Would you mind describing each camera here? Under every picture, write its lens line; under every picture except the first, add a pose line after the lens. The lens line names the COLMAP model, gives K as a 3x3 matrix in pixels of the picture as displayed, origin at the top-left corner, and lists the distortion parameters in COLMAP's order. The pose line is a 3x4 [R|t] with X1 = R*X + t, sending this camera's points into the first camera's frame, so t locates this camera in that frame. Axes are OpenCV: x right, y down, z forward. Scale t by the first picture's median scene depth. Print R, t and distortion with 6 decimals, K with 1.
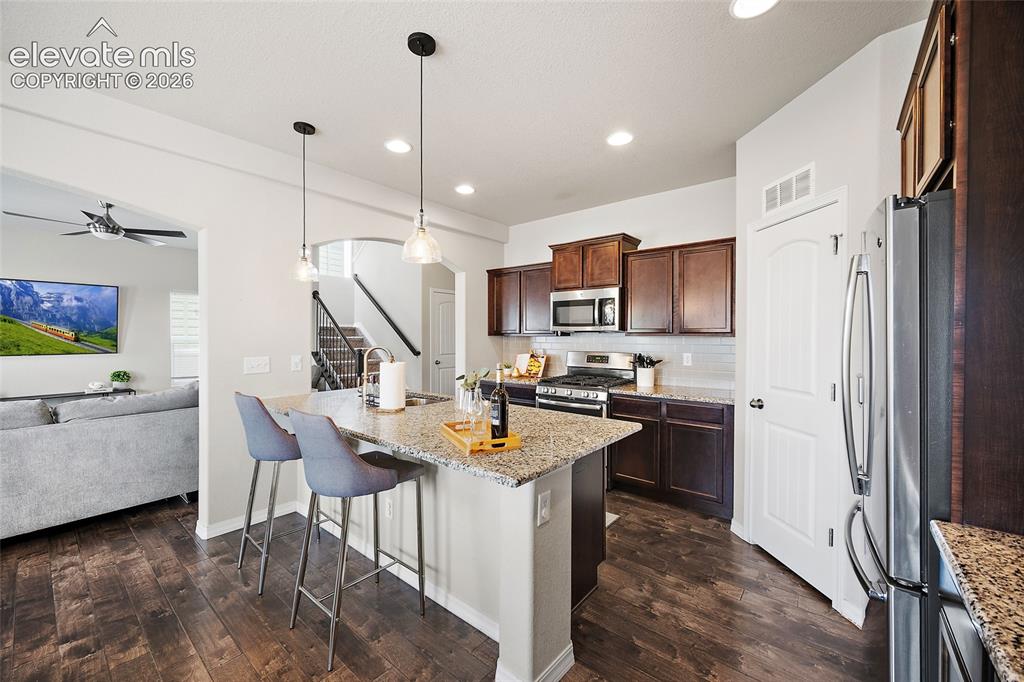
lens RADIAL K [[402.1, 0, 507.3], [0, 402.1, 338.0], [0, 0, 1]] dist [-0.002690, 0.000043]
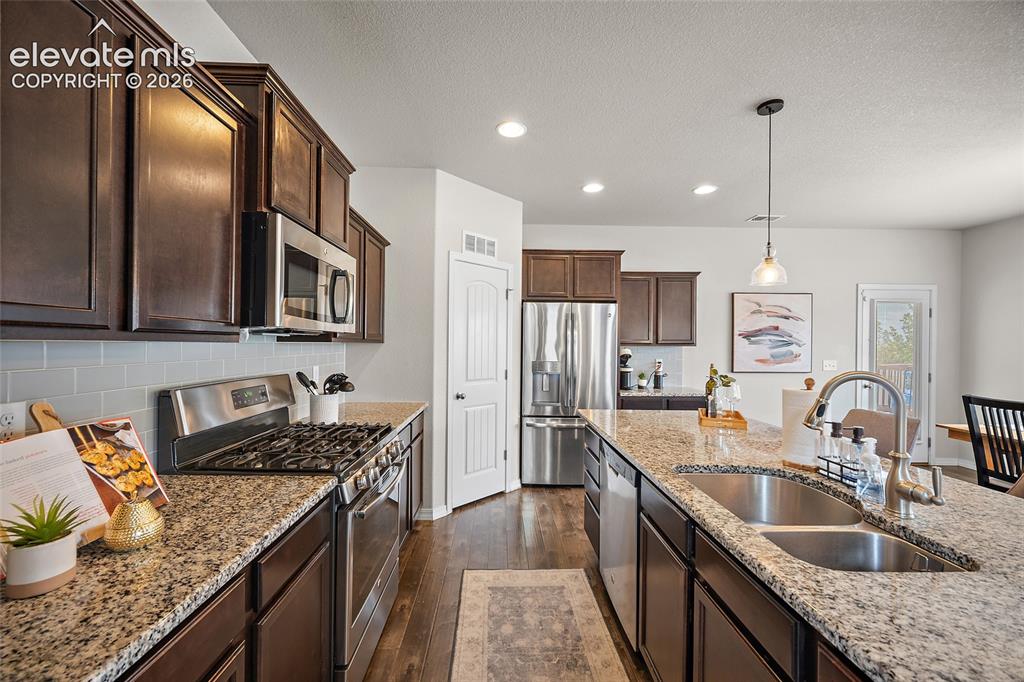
lens RADIAL K [[398.5, 0, 509.5], [0, 398.5, 343.7], [0, 0, 1]] dist [0.000124, -0.000081]
pose [[-0.650522, -0.009777, 0.759424, -0.317306], [-0.008136, 0.999949, 0.005904, -0.009256], [-0.759444, -0.002339, -0.650569, 1.216907]]
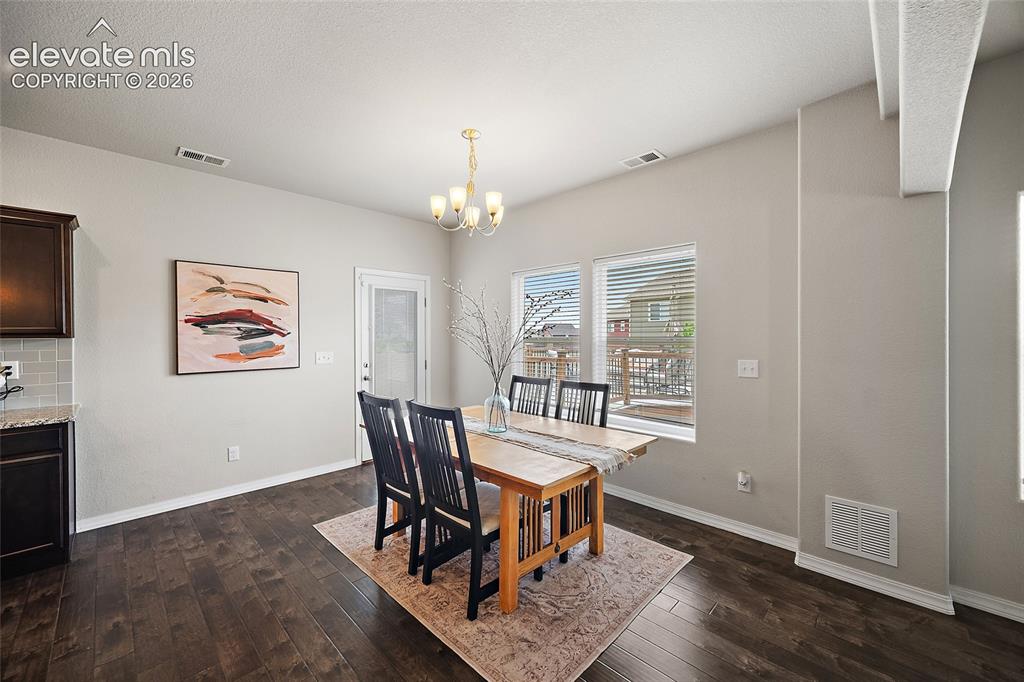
lens RADIAL K [[402.1, 0, 507.3], [0, 402.1, 338.0], [0, 0, 1]] dist [-0.002690, 0.000043]
pose [[-0.995779, 0.000182, 0.091787, -0.623972], [0.001179, 0.999941, 0.010807, -0.006413], [-0.091780, 0.010870, -0.995720, 0.671792]]
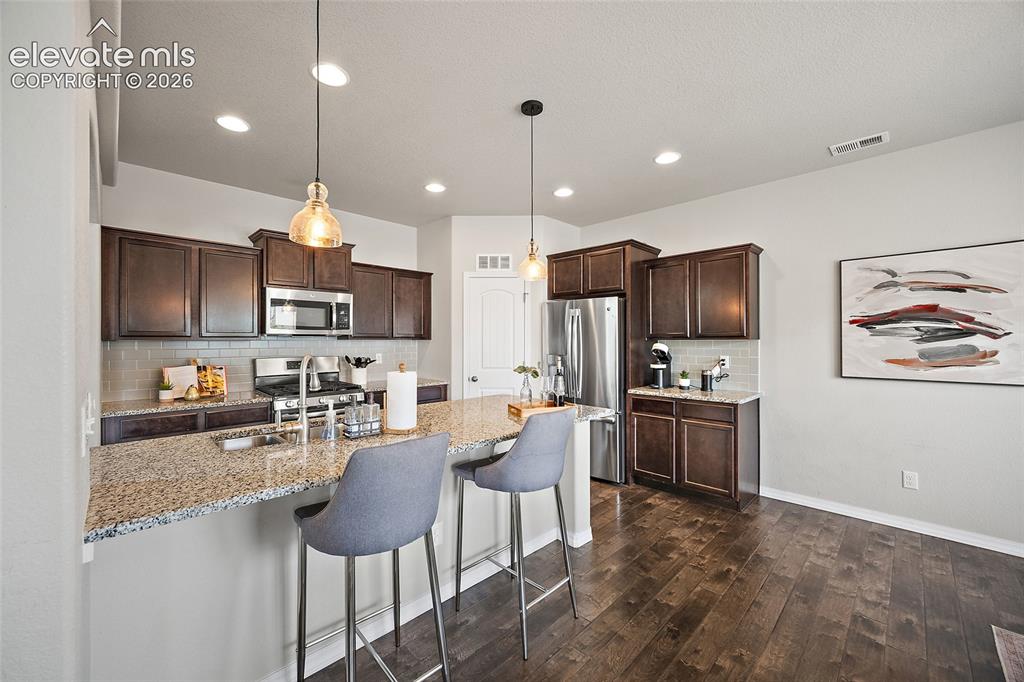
lens RADIAL K [[402.1, 0, 507.3], [0, 402.1, 338.0], [0, 0, 1]] dist [-0.002690, 0.000043]
pose [[0.100982, 0.002200, 0.994886, -0.752960], [0.006916, 0.999972, -0.002914, -0.004214], [-0.994864, 0.007175, 0.100964, 0.489865]]
